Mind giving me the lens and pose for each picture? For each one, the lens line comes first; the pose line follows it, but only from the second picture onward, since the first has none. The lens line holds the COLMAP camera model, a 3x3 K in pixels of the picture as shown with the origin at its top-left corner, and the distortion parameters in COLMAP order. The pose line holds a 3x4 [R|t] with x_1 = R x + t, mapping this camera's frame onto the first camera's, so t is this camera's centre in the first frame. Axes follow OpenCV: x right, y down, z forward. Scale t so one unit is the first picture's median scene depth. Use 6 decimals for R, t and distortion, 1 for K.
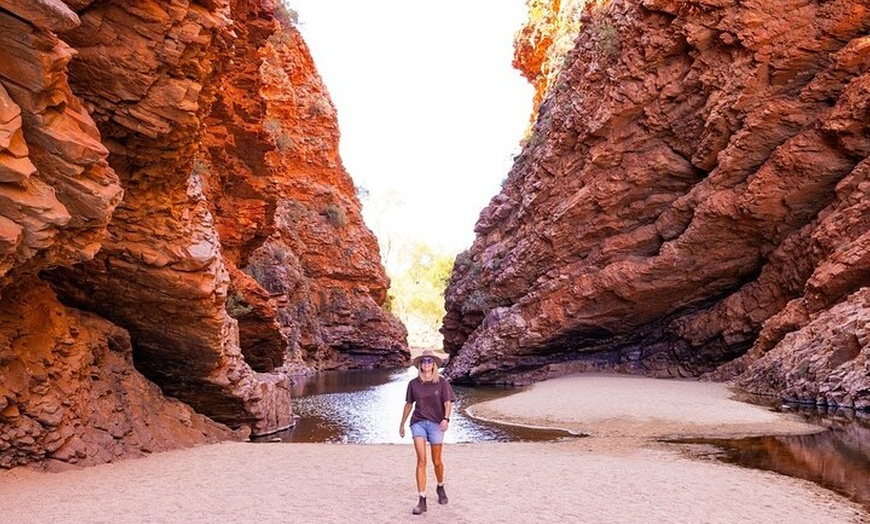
lens RADIAL K [[855.0, 0, 435.0], [0, 855.0, 262.0], [0, 0, 1]] dist [0.006498, 0.003992]
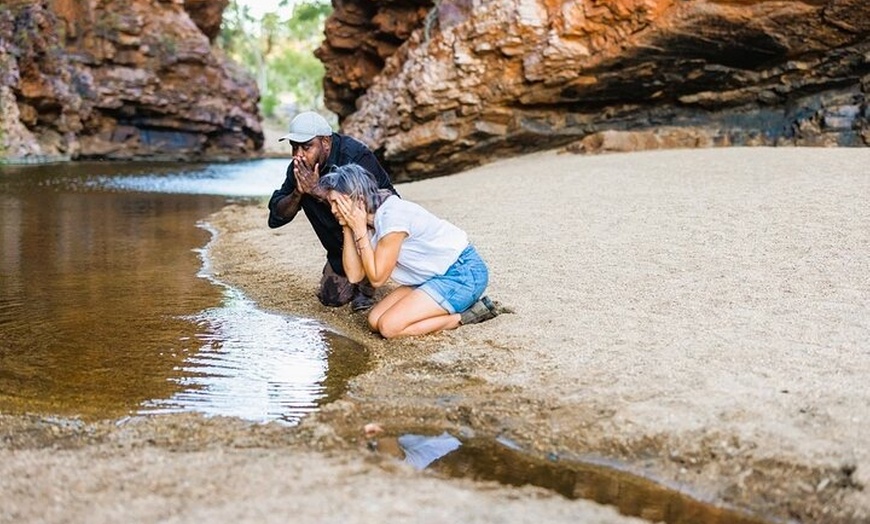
lens RADIAL K [[855.0, 0, 435.0], [0, 855.0, 262.0], [0, 0, 1]] dist [0.006498, 0.003992]
pose [[0.992266, 0.043968, 0.116081, 0.019482], [-0.063482, 0.983366, 0.170179, 0.106438], [-0.106667, -0.176232, 0.978552, 0.580246]]
